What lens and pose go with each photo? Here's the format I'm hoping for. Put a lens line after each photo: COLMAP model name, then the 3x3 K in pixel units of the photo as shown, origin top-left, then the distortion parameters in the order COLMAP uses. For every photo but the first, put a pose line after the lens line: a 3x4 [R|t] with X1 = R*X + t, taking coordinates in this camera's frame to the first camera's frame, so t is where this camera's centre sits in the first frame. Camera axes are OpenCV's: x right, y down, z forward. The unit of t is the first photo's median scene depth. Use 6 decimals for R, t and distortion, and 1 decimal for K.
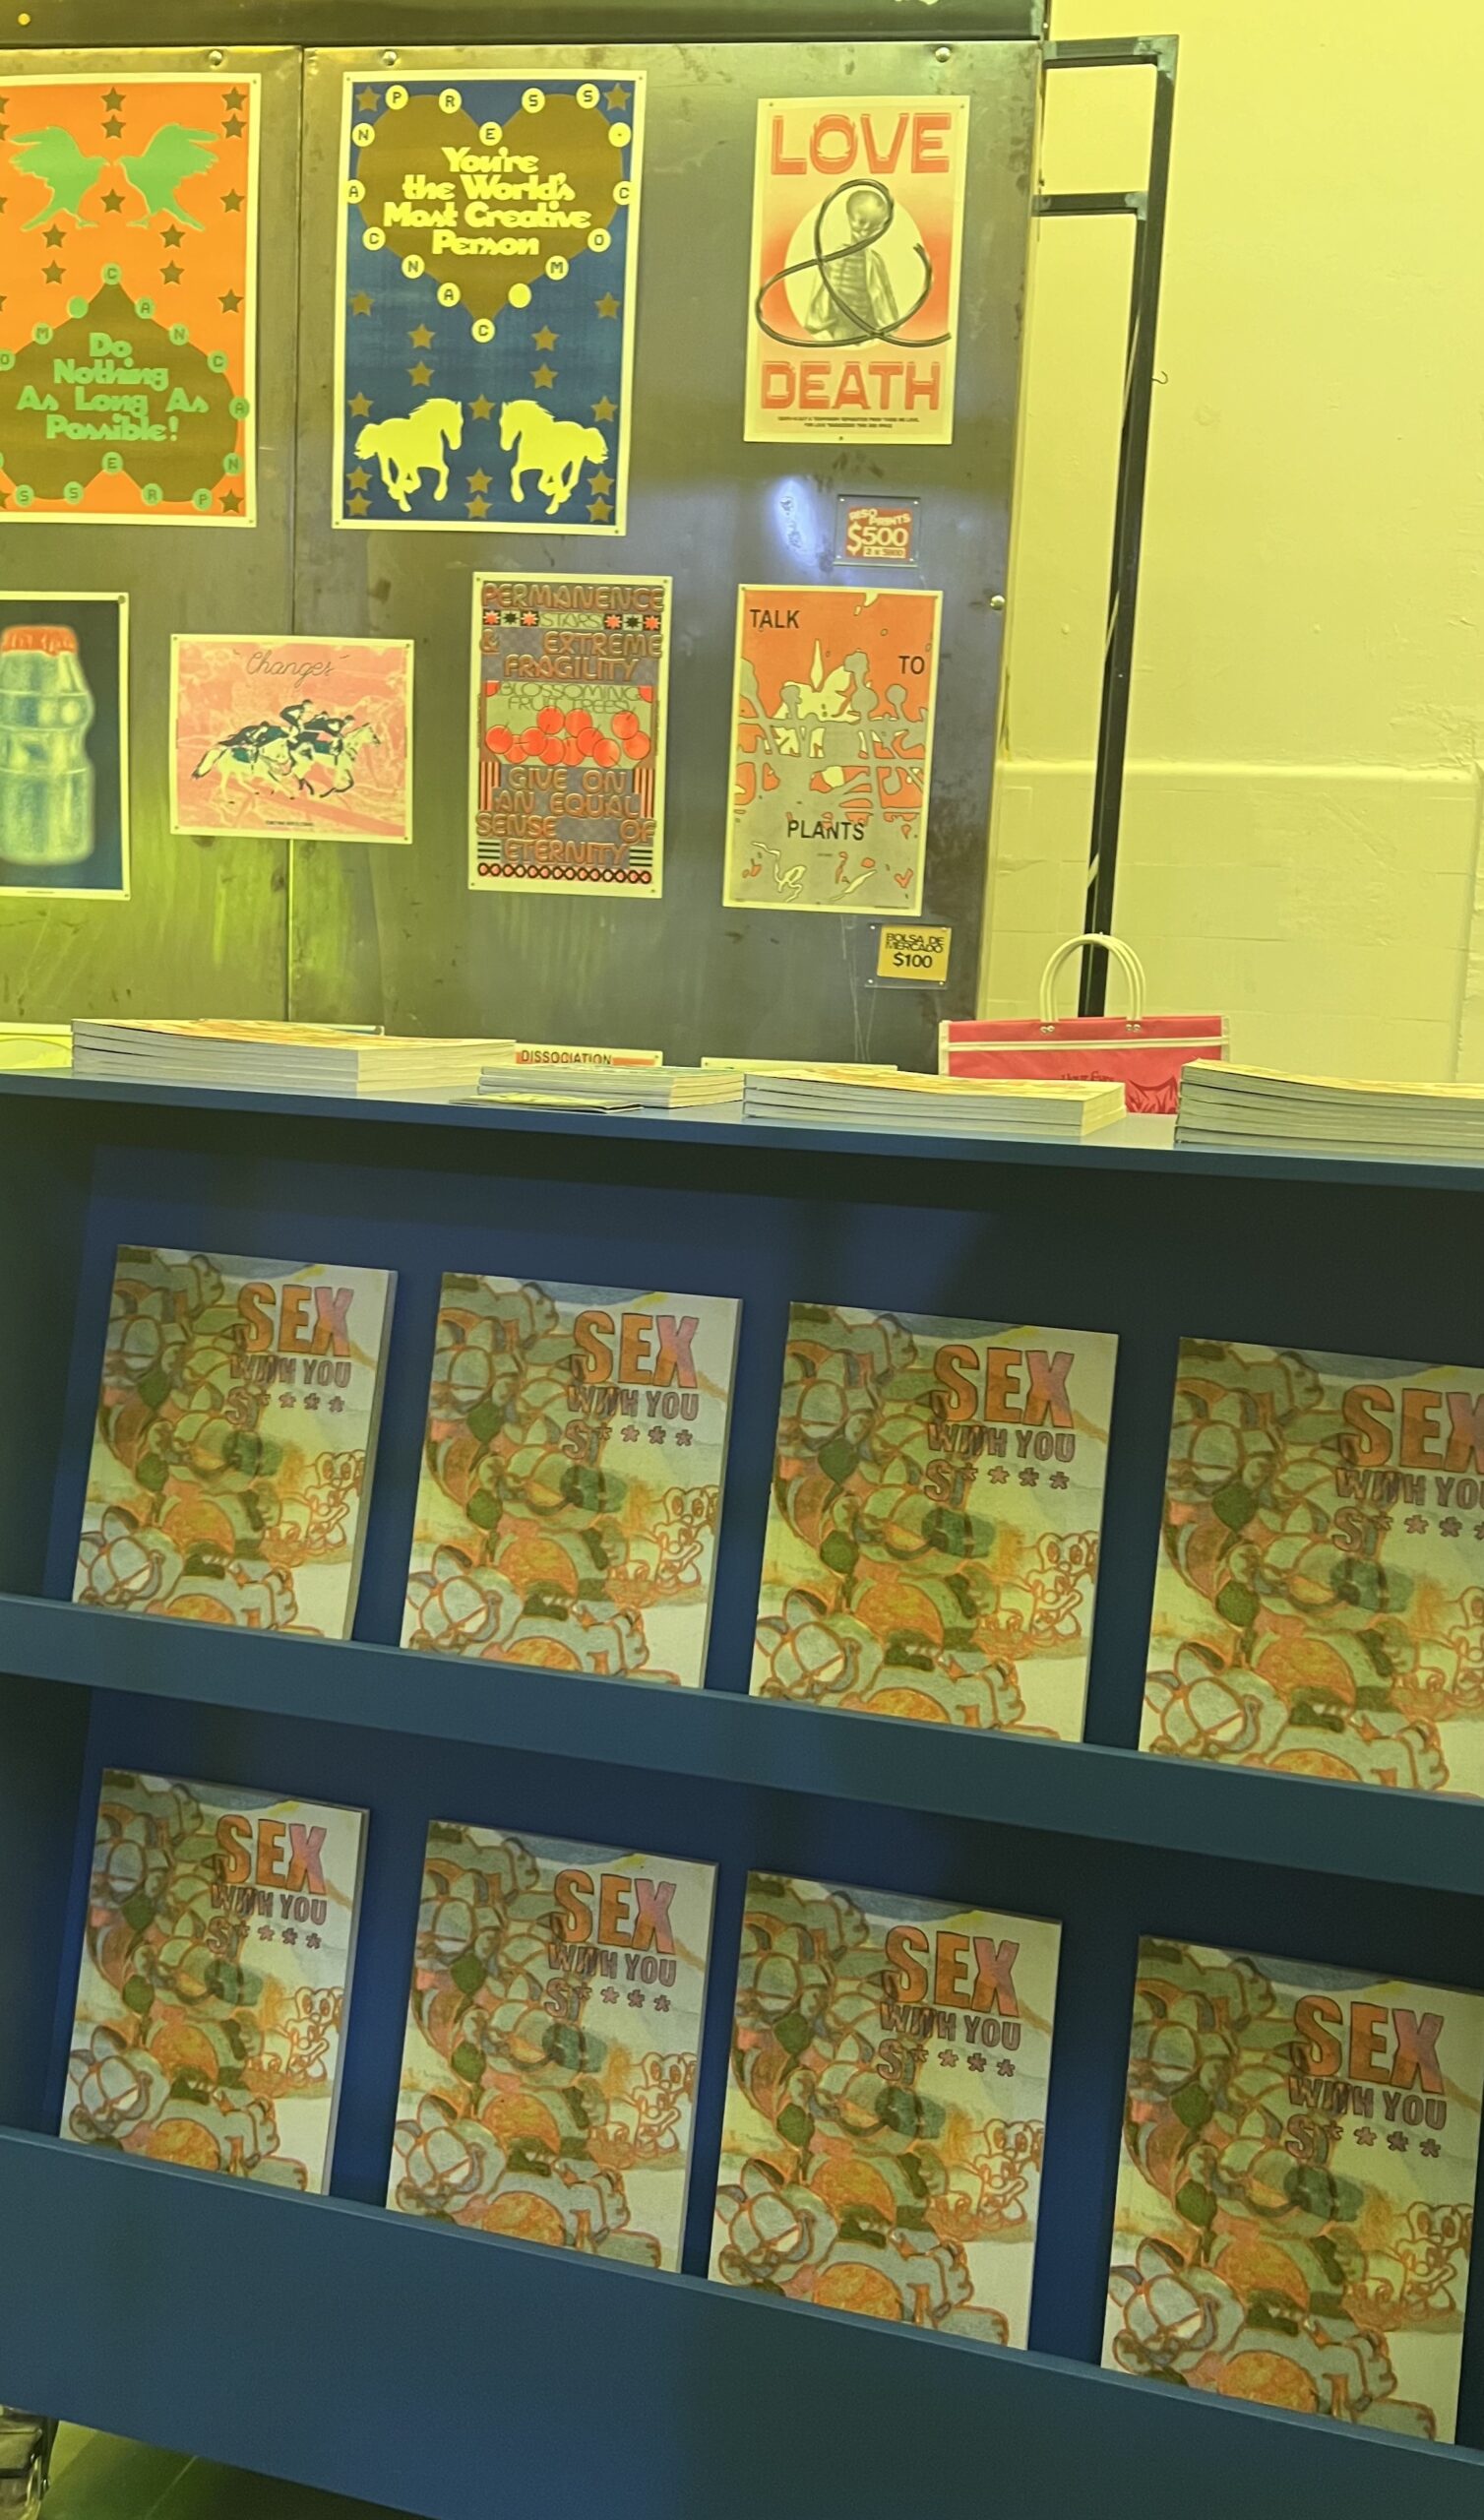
lens RADIAL K [[1997.2, 0, 756.4], [0, 1997.2, 1254.4], [0, 0, 1]] dist [0.038475, -0.040379]
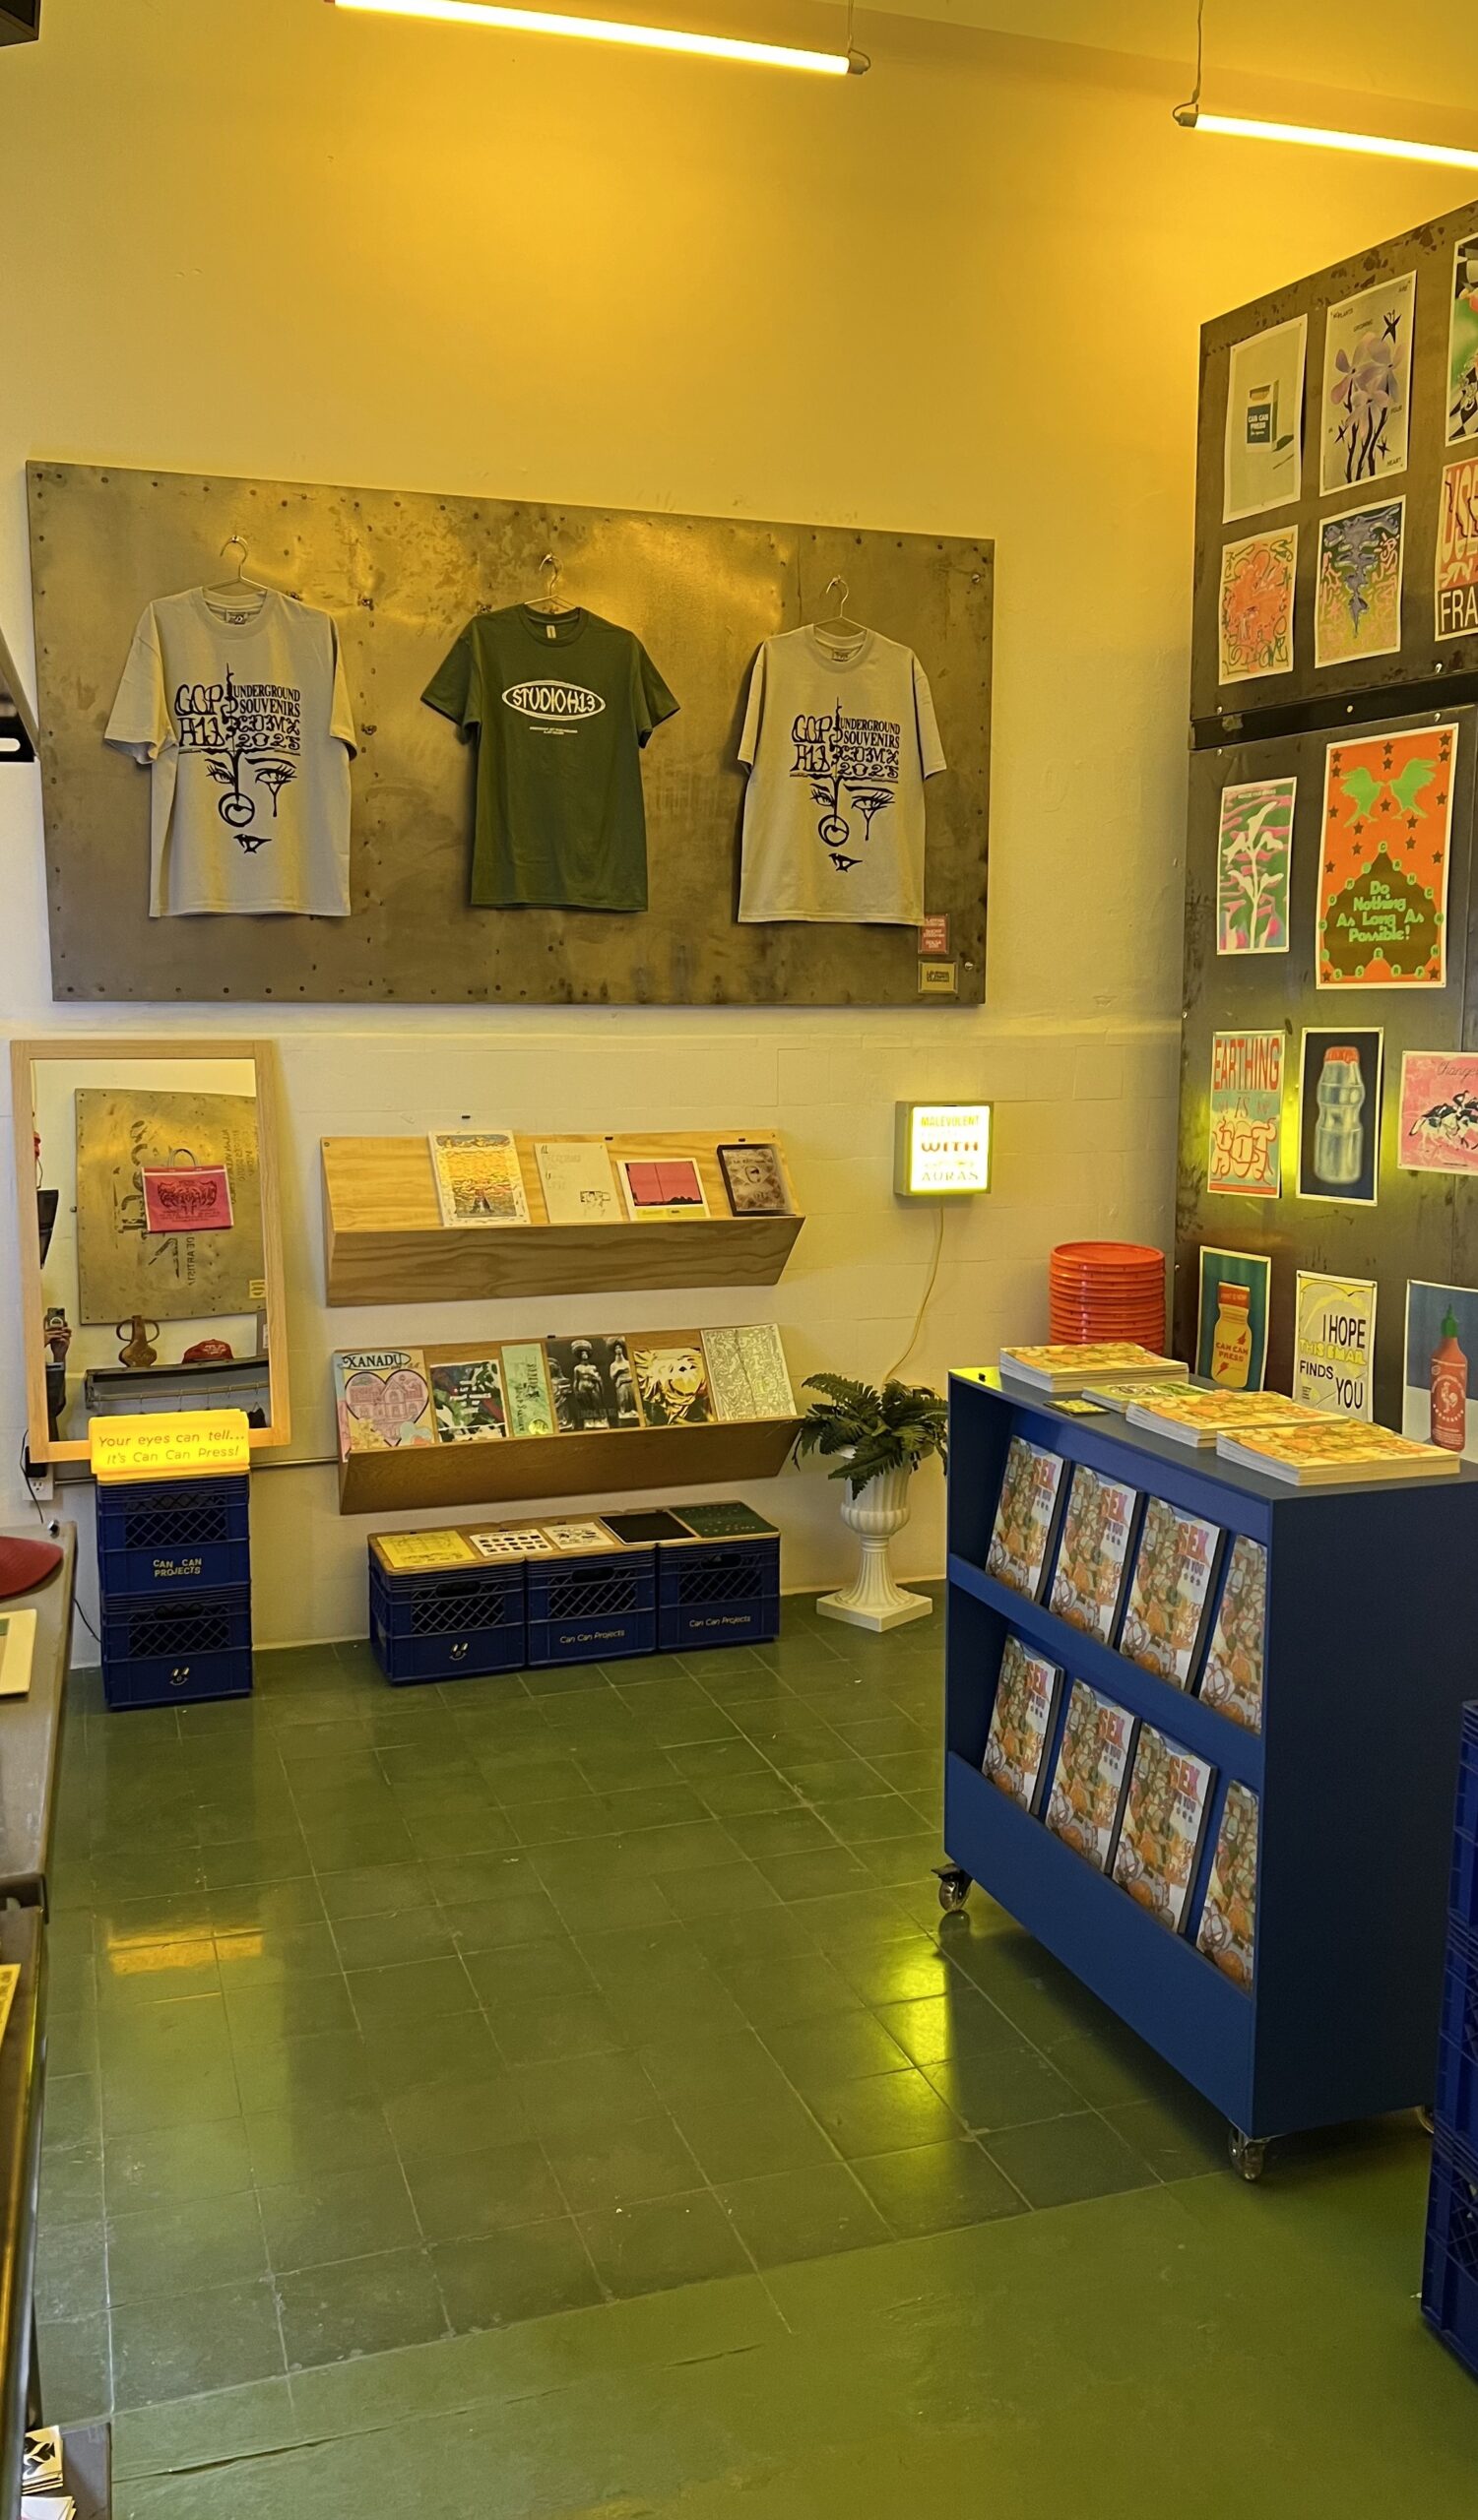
lens RADIAL K [[1997.8, 0, 731.2], [0, 1997.8, 1270.5], [0, 0, 1]] dist [0.038475, -0.040379]
pose [[0.559994, 0.064762, -0.825962, 0.791489], [-0.083109, 0.996303, 0.021771, -0.119259], [0.824318, 0.056454, 0.563306, -0.389136]]
